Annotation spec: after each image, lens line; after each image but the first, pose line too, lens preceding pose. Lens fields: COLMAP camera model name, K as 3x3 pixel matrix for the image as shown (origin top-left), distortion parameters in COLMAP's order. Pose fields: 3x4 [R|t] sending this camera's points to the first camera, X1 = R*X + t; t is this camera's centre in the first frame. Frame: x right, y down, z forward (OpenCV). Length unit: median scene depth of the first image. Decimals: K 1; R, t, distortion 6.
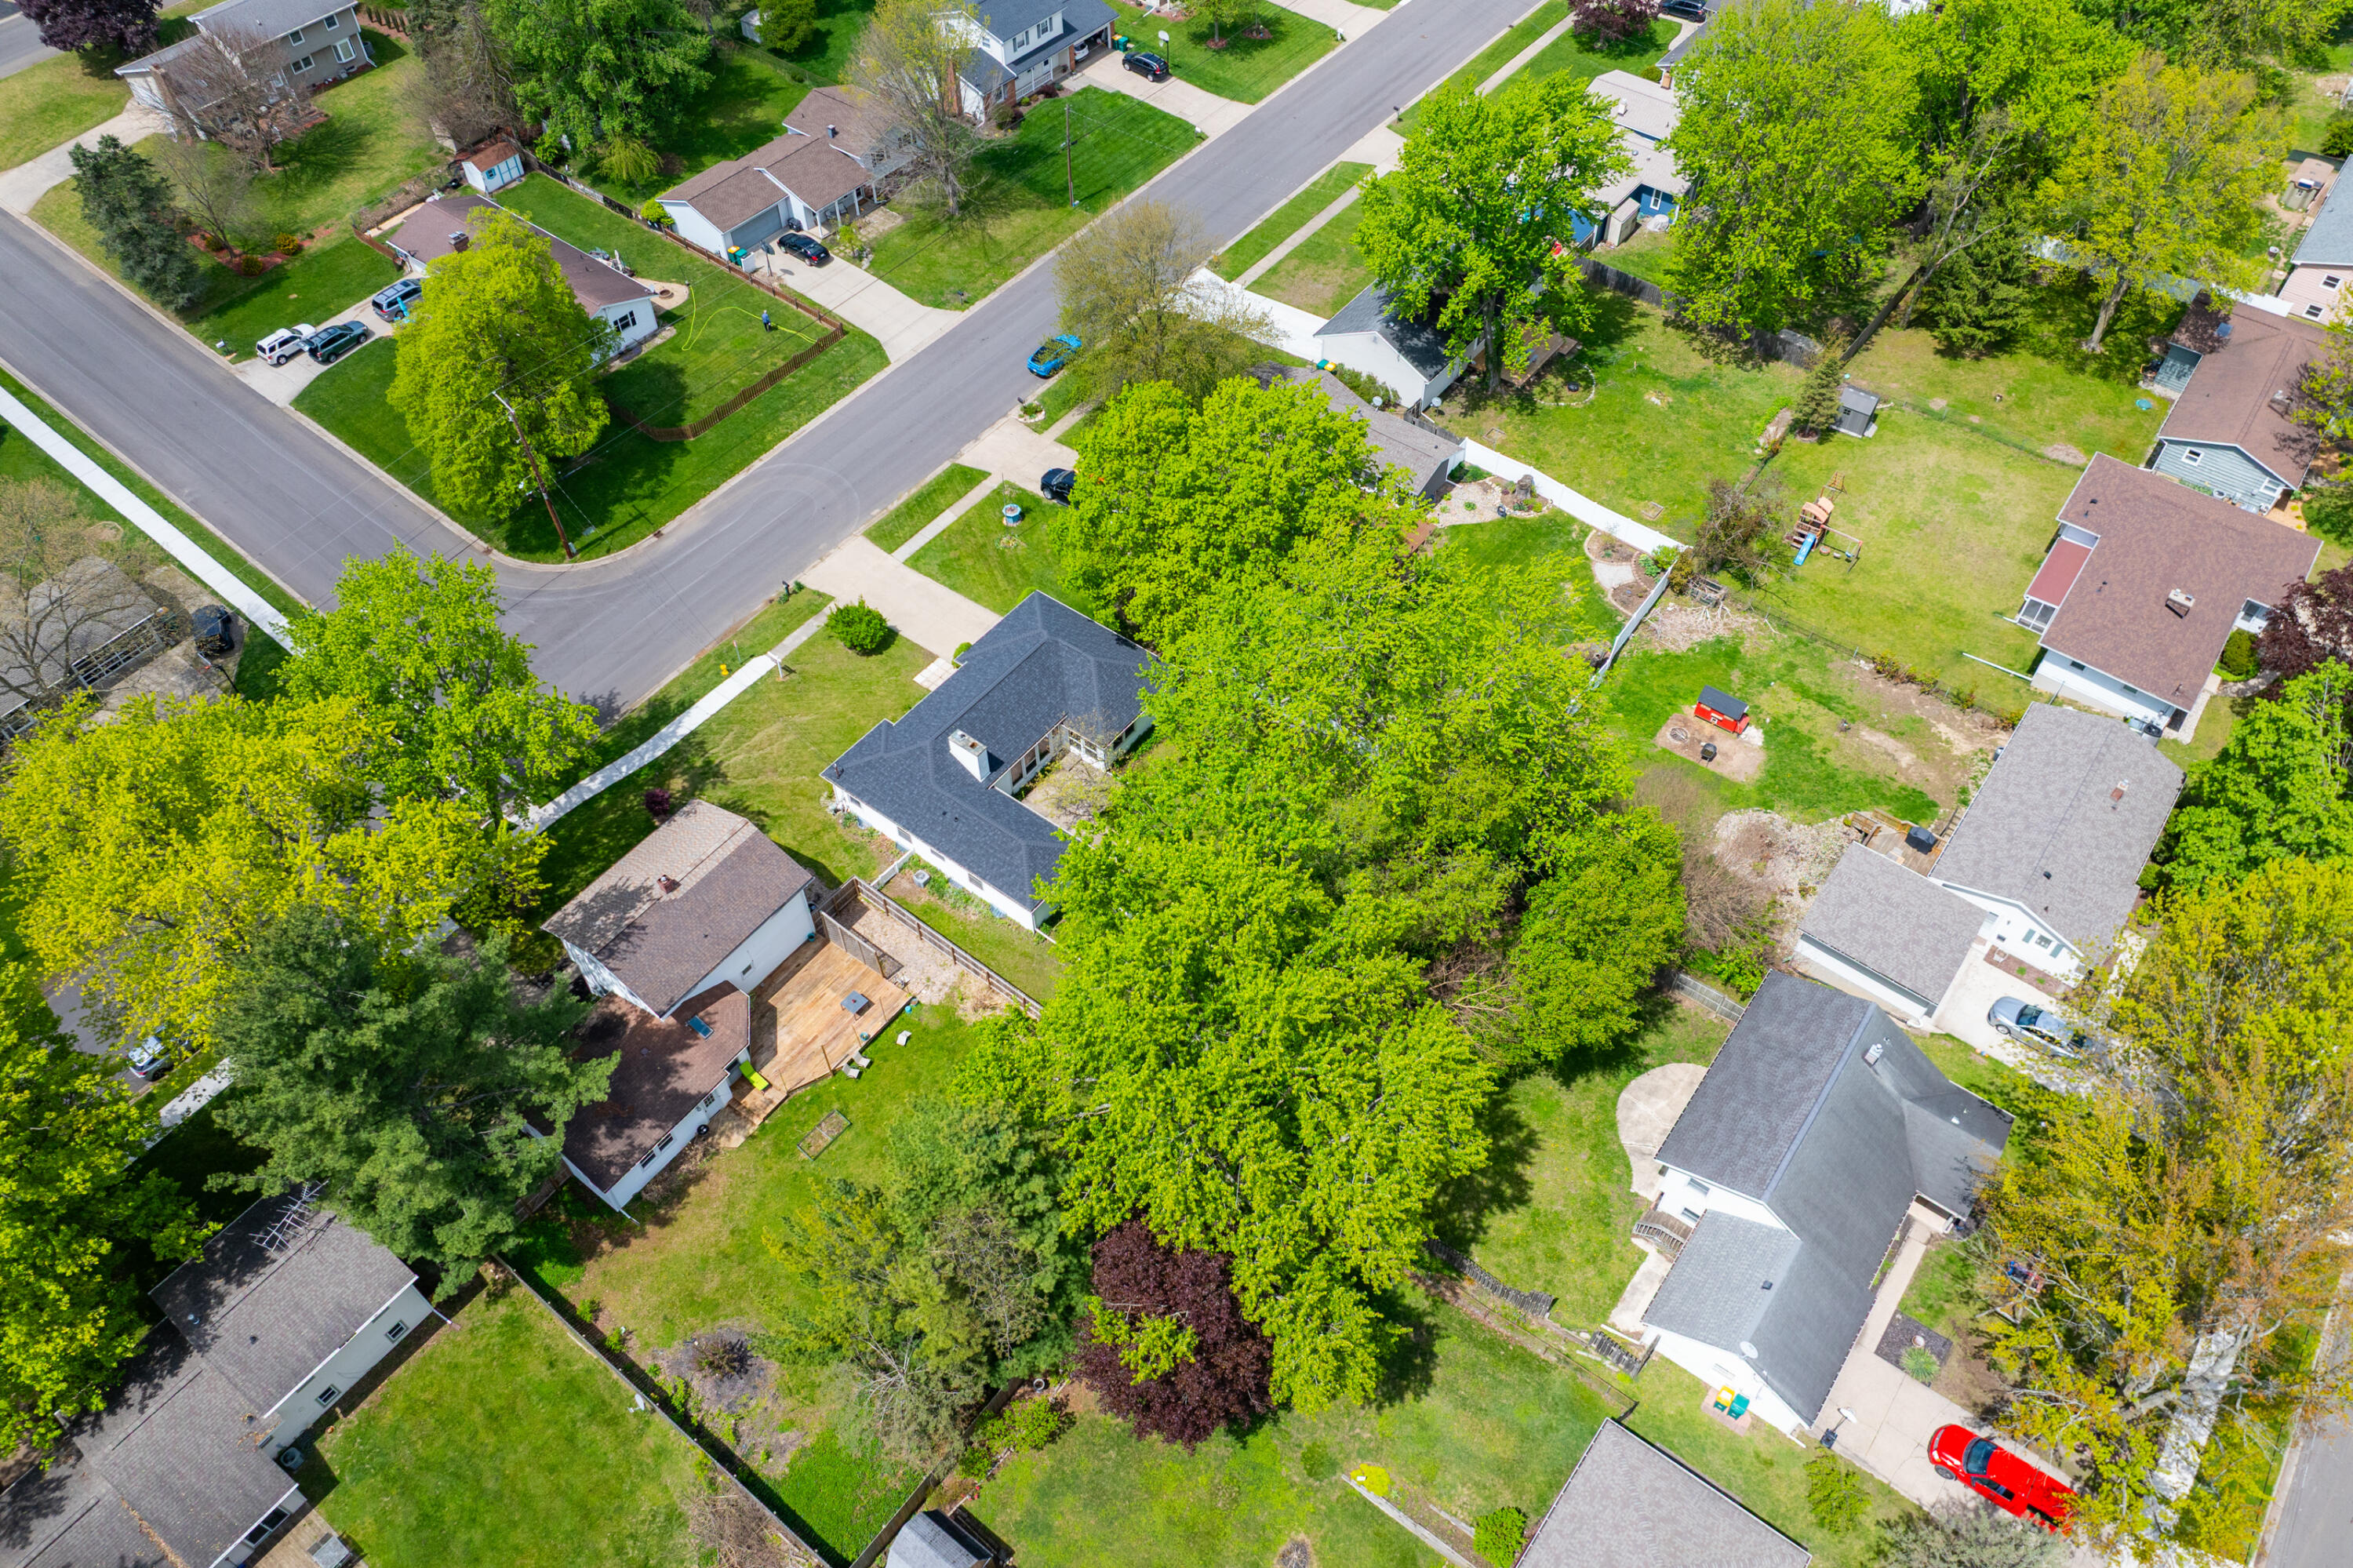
lens RADIAL K [[1657.1, 0, 1180.6], [0, 1657.1, 768.4], [0, 0, 1]] dist [-0.038389, 0.001962]
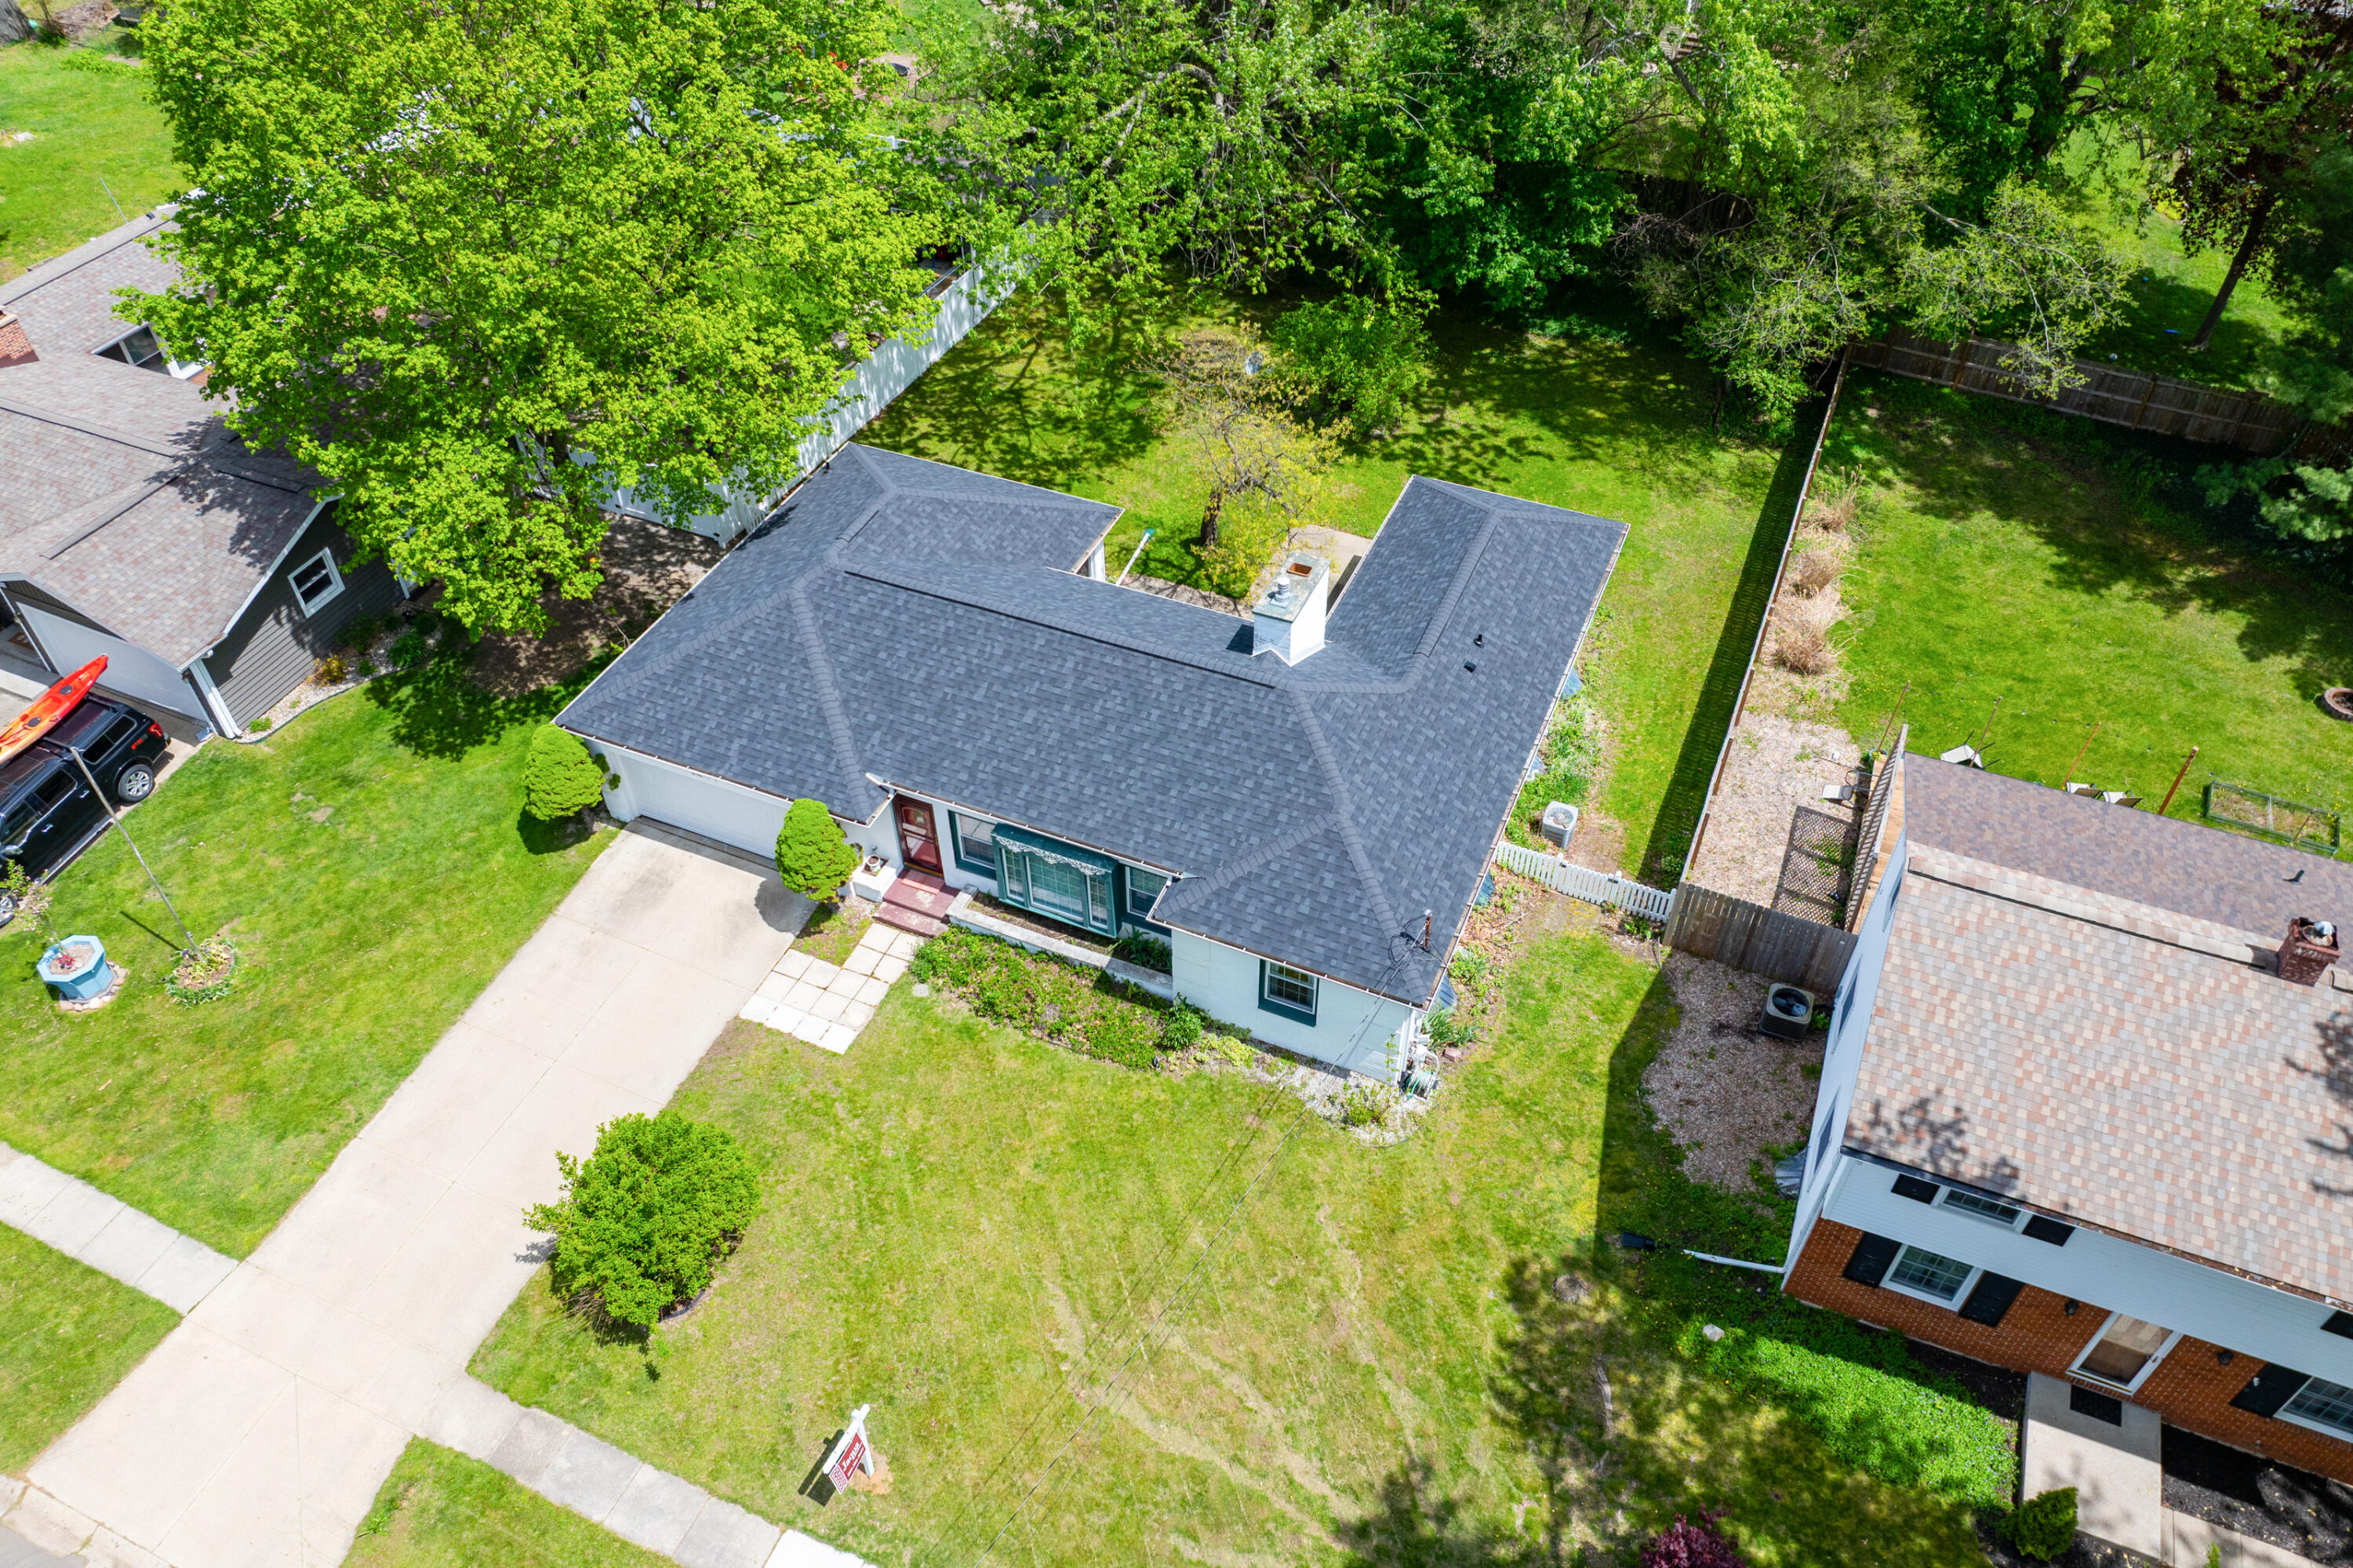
lens RADIAL K [[1667.8, 0, 1184.0], [0, 1667.8, 790.2], [0, 0, 1]] dist [-0.042218, -0.000709]
pose [[-0.237099, -0.672341, 0.701243, -0.337647], [0.747029, 0.335287, 0.574047, -0.187341], [-0.621073, 0.659955, 0.422761, 0.745411]]
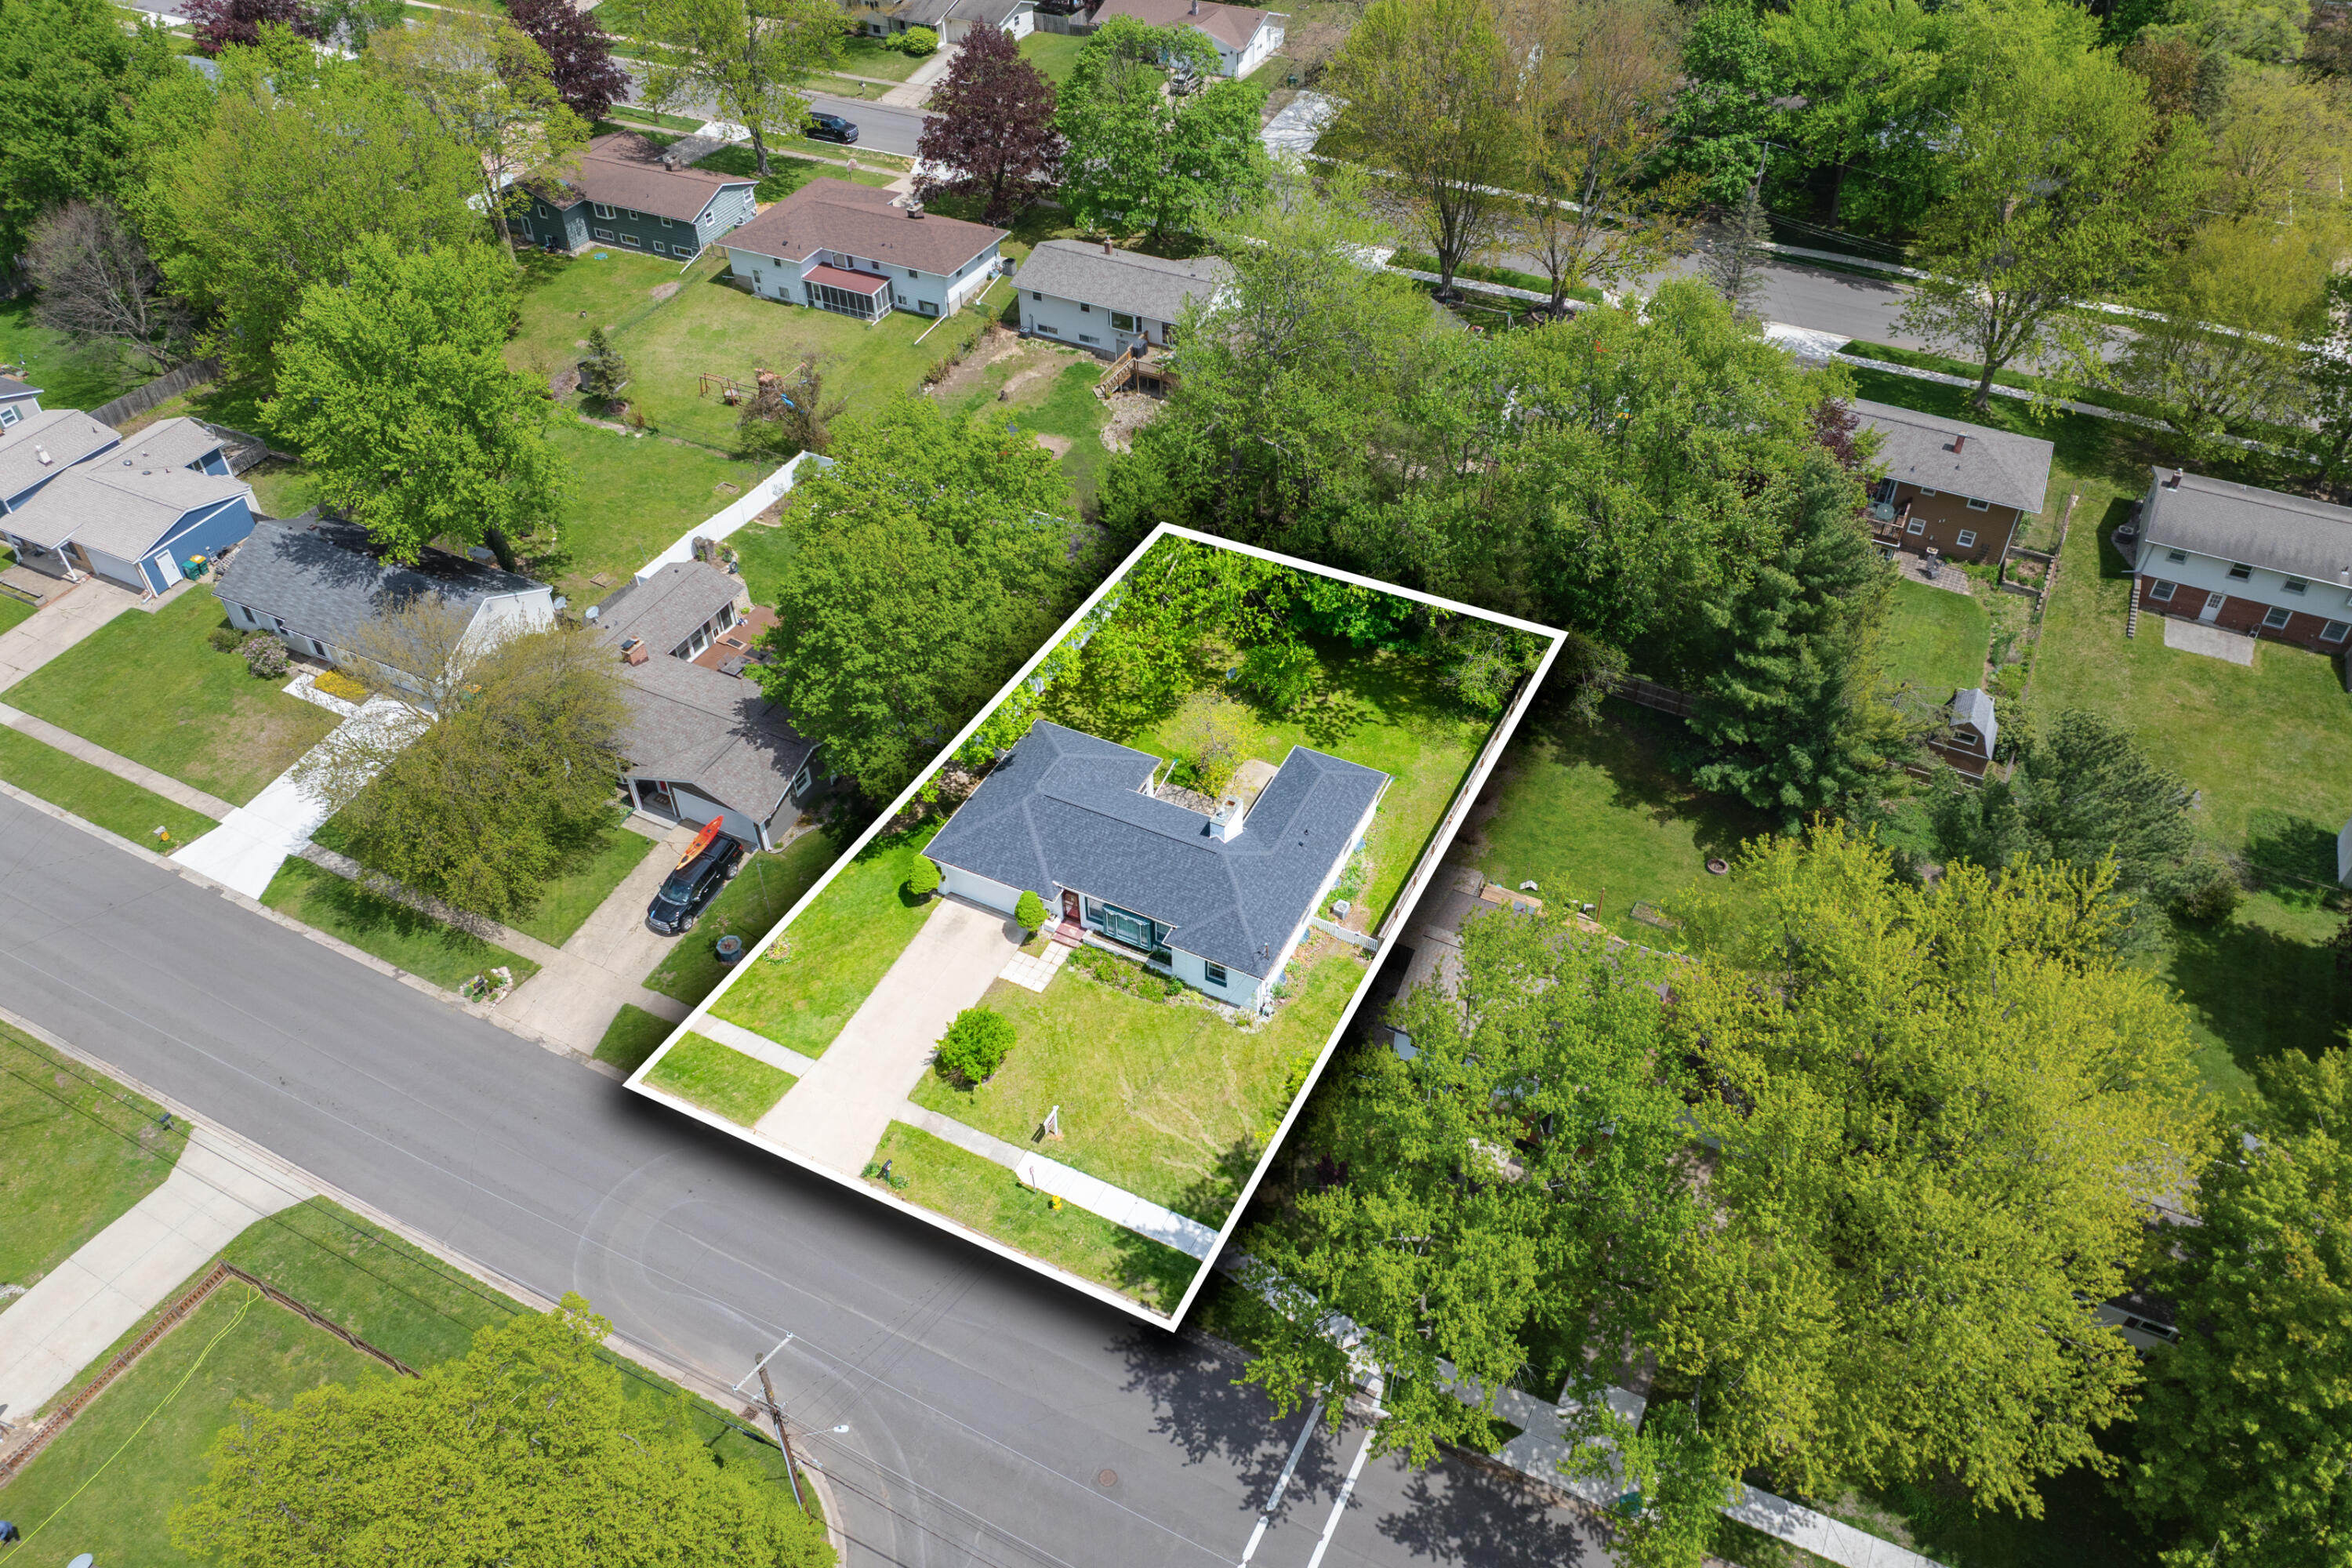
lens RADIAL K [[1595.9, 0, 1169.7], [0, 1595.9, 851.2], [0, 0, 1]] dist [-0.036758, -0.003712]
pose [[-0.182337, -0.690556, 0.699918, -0.609515], [0.761586, 0.351045, 0.544751, -0.410680], [-0.621884, 0.632376, 0.461910, 0.536670]]
